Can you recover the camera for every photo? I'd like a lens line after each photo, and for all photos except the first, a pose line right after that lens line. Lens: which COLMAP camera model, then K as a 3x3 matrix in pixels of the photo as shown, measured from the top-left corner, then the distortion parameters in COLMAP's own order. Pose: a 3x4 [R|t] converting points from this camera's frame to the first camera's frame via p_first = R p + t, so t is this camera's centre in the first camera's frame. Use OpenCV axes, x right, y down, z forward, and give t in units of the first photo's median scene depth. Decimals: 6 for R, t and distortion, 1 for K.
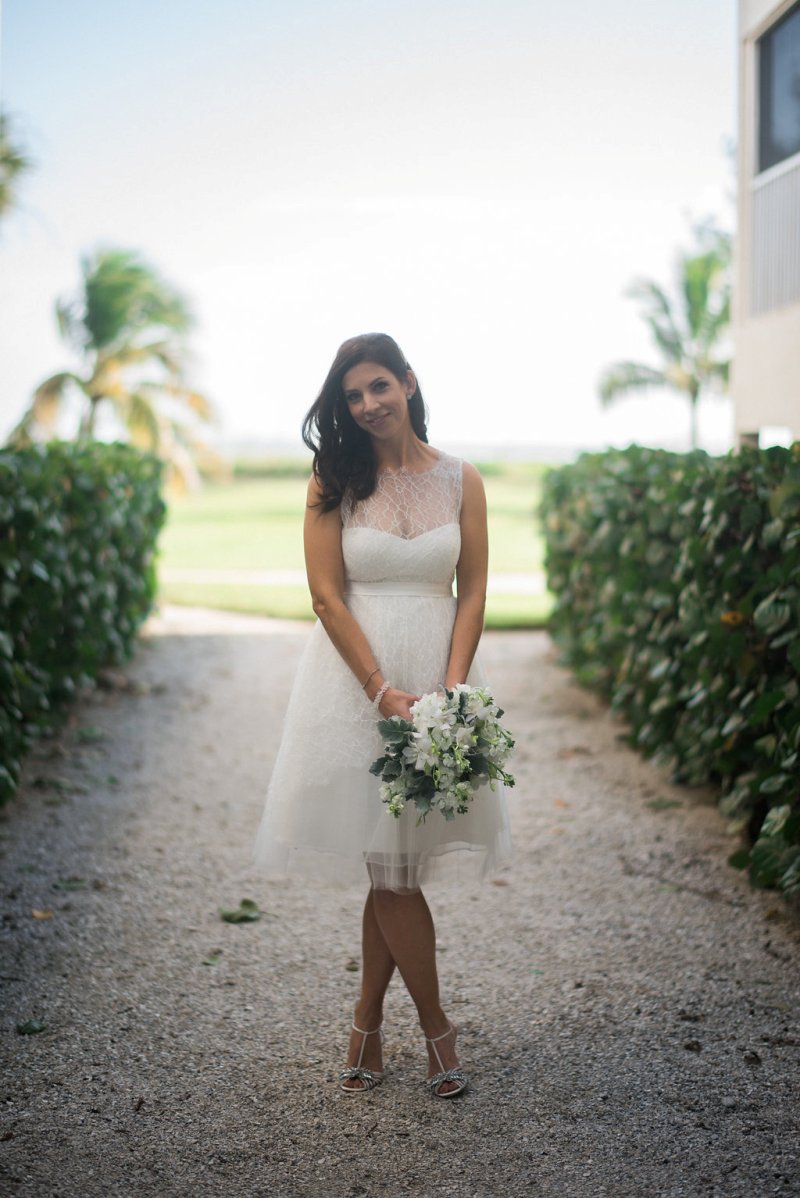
lens RADIAL K [[1746.5, 0, 400.0], [0, 1746.5, 599.0], [0, 0, 1]] dist [-0.209474, 0.002558]
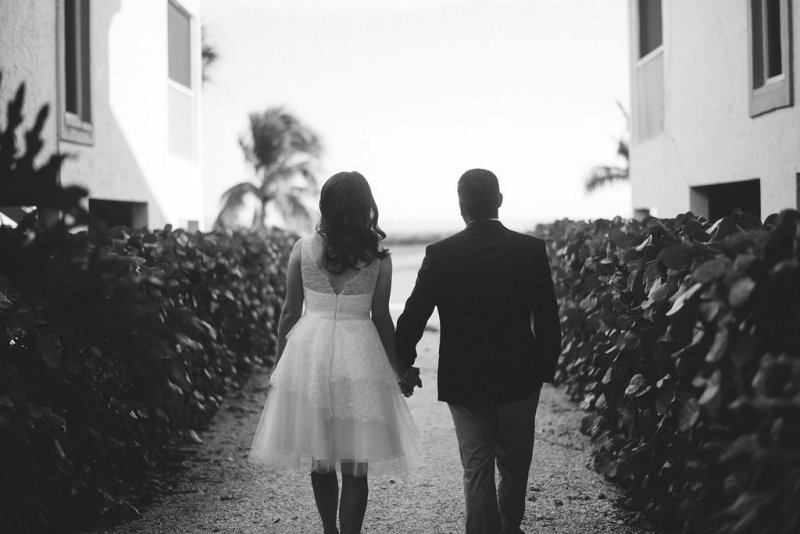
lens RADIAL K [[1166.3, 0, 400.0], [0, 1166.3, 267.0], [0, 0, 1]] dist [-0.209474, 0.002558]
pose [[0.997706, -0.029659, -0.060855, 0.055064], [0.026547, 0.998329, -0.051328, 0.021656], [0.062275, 0.049595, 0.996826, -0.252339]]
